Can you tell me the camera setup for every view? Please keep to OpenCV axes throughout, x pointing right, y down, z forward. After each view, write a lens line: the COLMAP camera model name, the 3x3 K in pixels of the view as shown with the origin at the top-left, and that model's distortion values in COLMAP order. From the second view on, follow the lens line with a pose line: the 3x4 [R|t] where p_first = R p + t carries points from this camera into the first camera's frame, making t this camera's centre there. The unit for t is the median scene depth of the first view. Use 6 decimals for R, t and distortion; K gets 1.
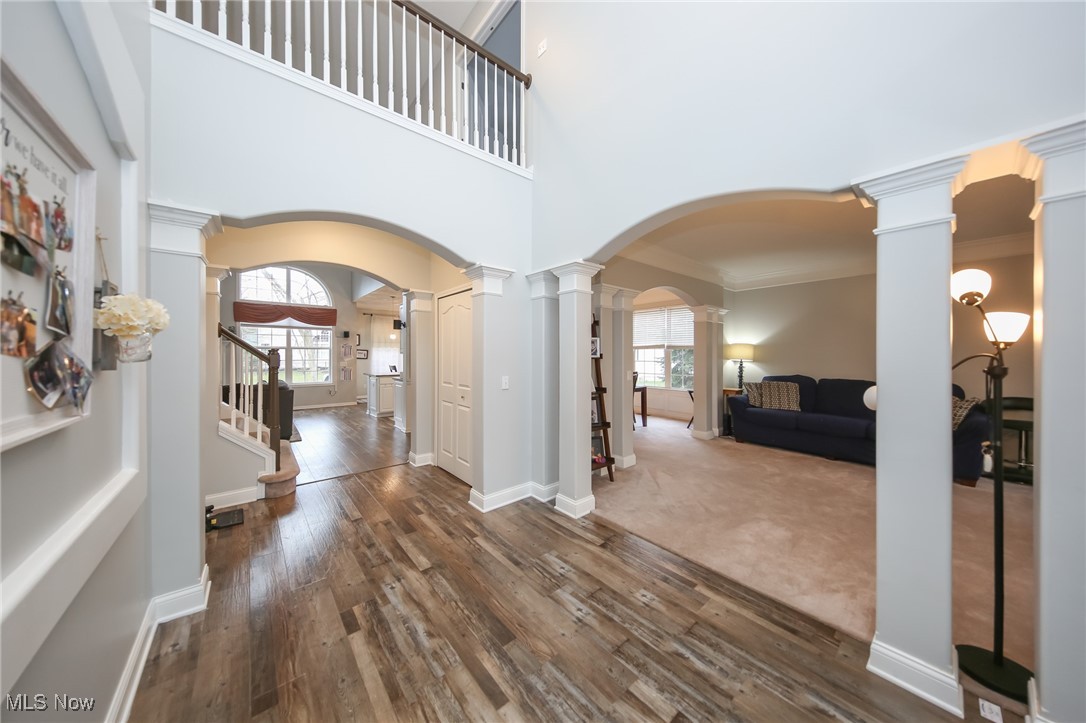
lens RADIAL K [[347.4, 0, 537.9], [0, 347.4, 355.3], [0, 0, 1]] dist [0.008156, -0.000858]
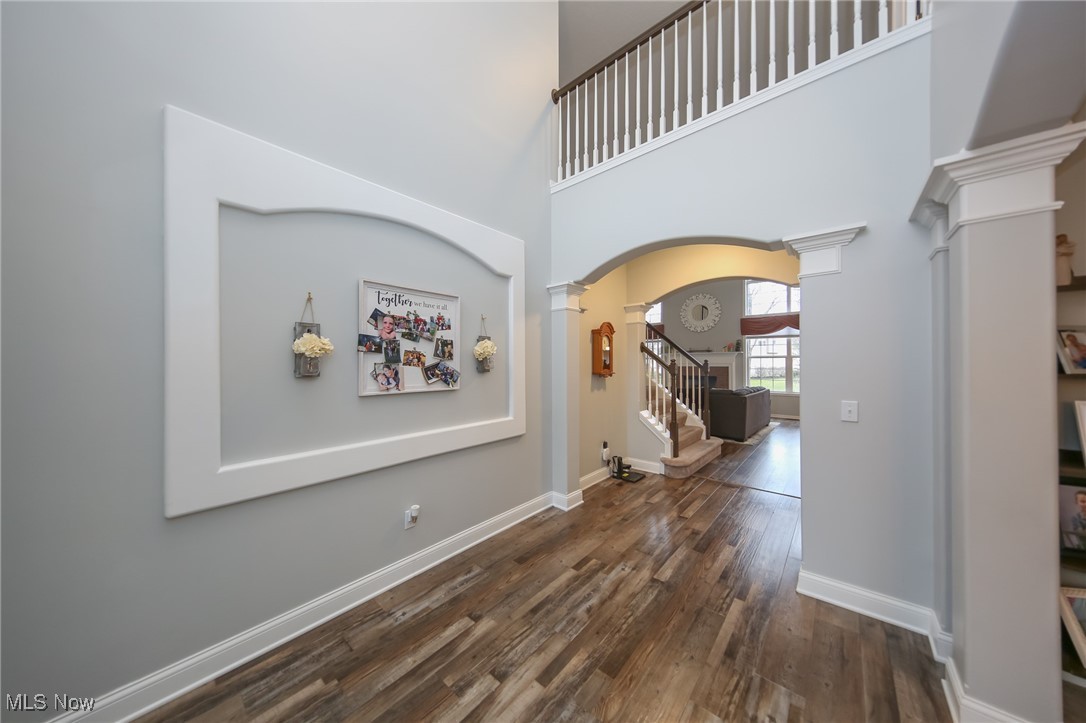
lens RADIAL K [[347.4, 0, 542.4], [0, 347.4, 361.8], [0, 0, 1]] dist [0.008156, -0.000858]
pose [[0.156384, -0.002970, -0.987692, 0.727772], [-0.000605, 0.999995, -0.003102, -0.010706], [0.987696, 0.001083, 0.156381, 0.607189]]
